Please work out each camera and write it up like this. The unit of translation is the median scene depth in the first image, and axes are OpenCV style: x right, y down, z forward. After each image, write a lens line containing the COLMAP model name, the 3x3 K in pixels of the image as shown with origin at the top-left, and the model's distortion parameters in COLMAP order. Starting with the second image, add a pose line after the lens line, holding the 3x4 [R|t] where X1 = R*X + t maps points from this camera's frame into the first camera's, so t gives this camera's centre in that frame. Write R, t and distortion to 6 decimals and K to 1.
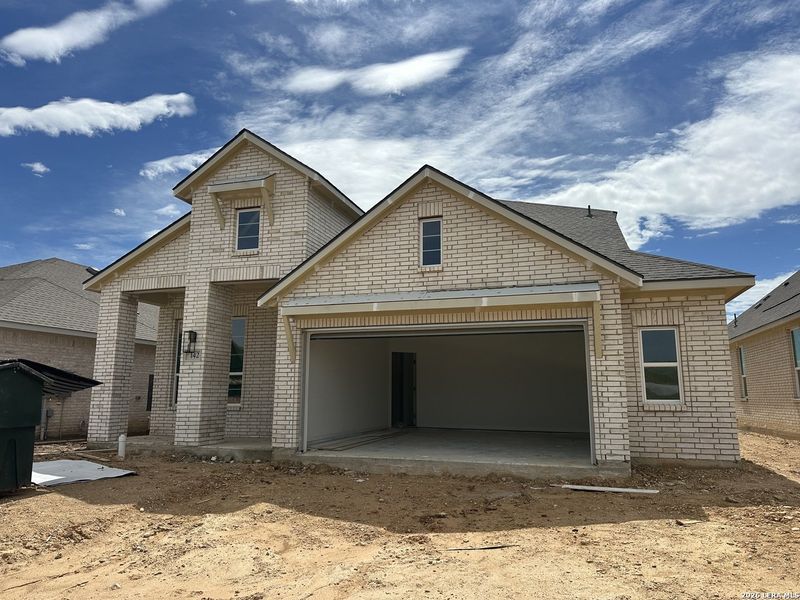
lens RADIAL K [[554.2, 0, 398.9], [0, 554.2, 270.3], [0, 0, 1]] dist [0.087196, -0.136806]
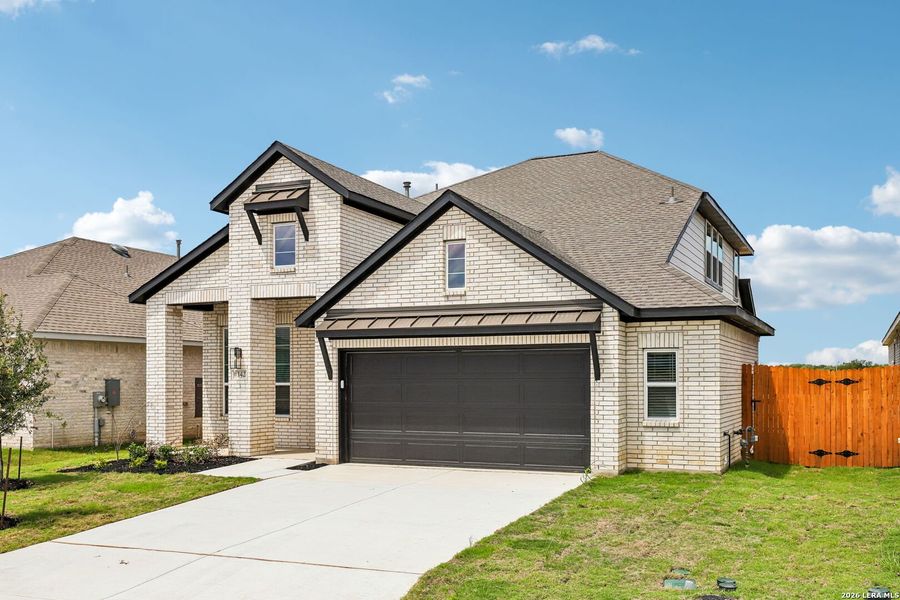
lens RADIAL K [[902.2, 0, 450.0], [0, 902.2, 300.0], [0, 0, 1]] dist [-0.011205, 0.002992]
pose [[0.992333, -0.017160, -0.122395, 0.244999], [0.033013, 0.991134, 0.128701, -0.197751], [0.119101, -0.131755, 0.984101, -0.628770]]
